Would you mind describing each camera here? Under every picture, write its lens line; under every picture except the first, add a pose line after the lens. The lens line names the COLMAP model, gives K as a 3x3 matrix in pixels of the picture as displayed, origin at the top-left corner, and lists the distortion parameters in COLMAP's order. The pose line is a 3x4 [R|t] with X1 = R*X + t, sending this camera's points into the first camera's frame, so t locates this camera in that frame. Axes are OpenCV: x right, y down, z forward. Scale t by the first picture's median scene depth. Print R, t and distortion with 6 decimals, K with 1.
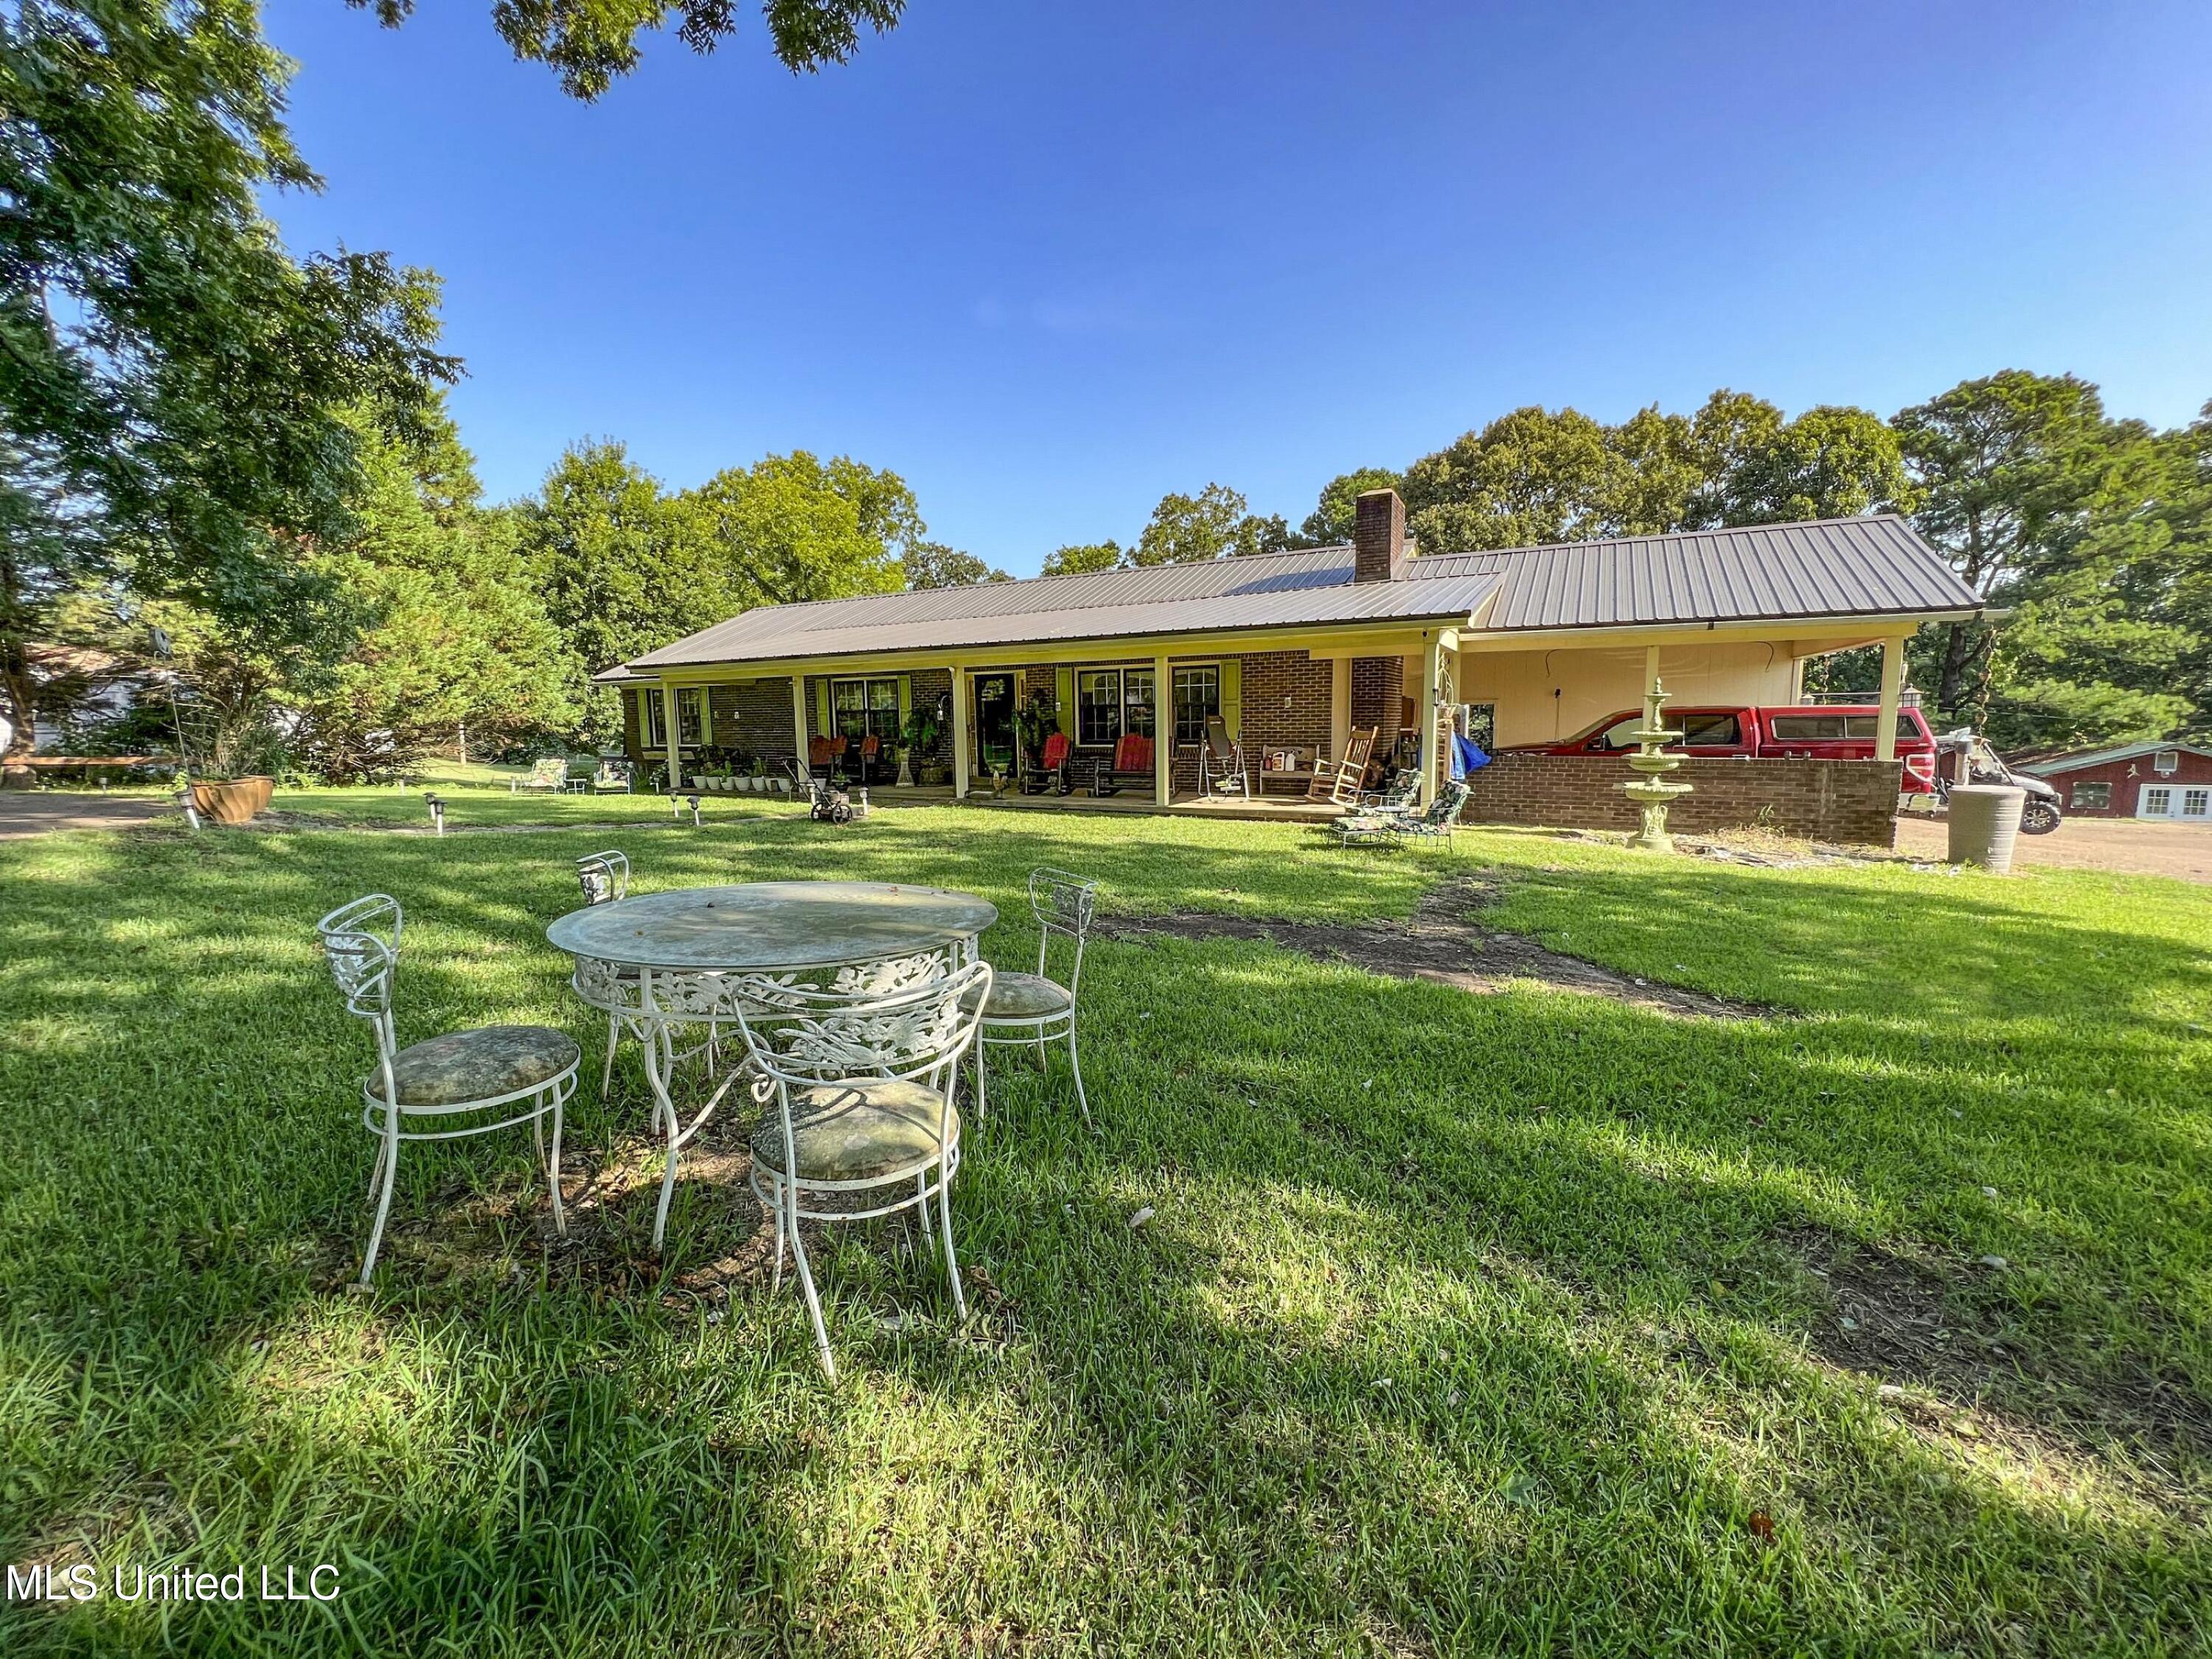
lens RADIAL K [[886.8, 0, 1101.5], [0, 886.8, 828.8], [0, 0, 1]] dist [-0.003315, 0.000735]
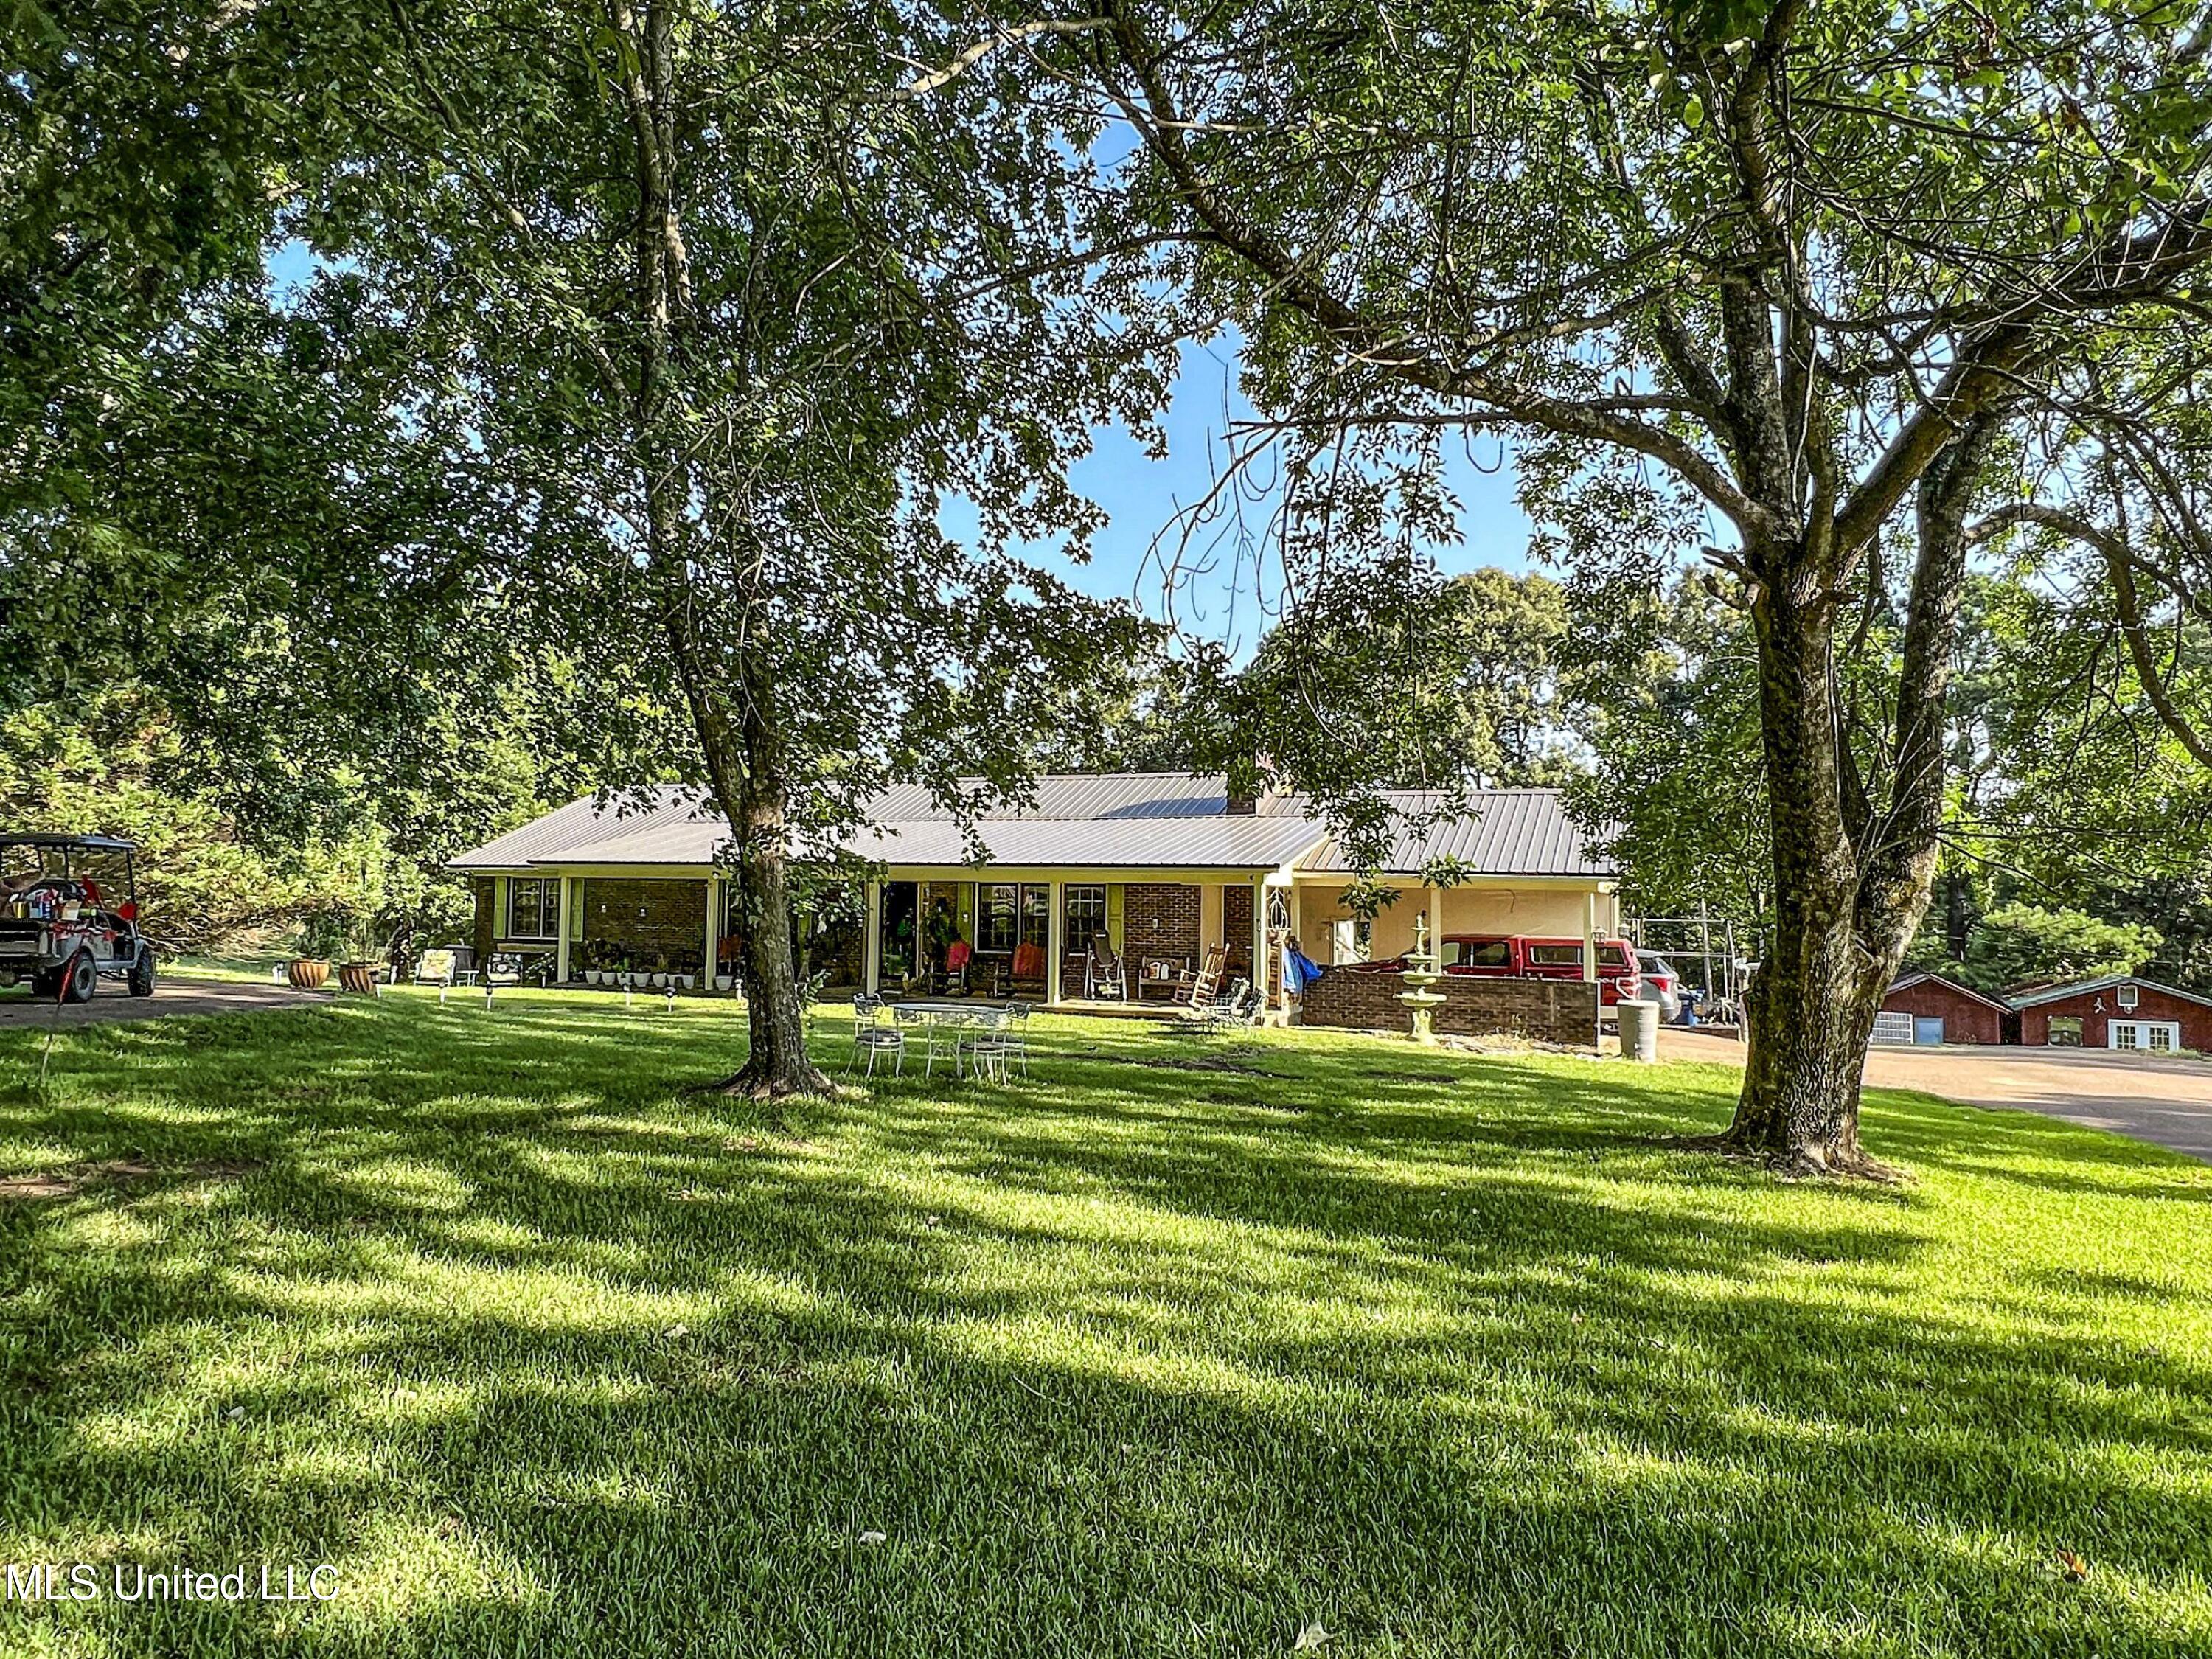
lens RADIAL K [[1329.8, 0, 1100.1], [0, 1329.8, 826.5], [0, 0, 1]] dist [-0.002050, -0.001187]
pose [[0.994734, 0.036161, 0.095898, -0.035621], [-0.018266, 0.983260, -0.181288, 0.045550], [-0.100848, 0.178582, 0.978743, -0.605579]]
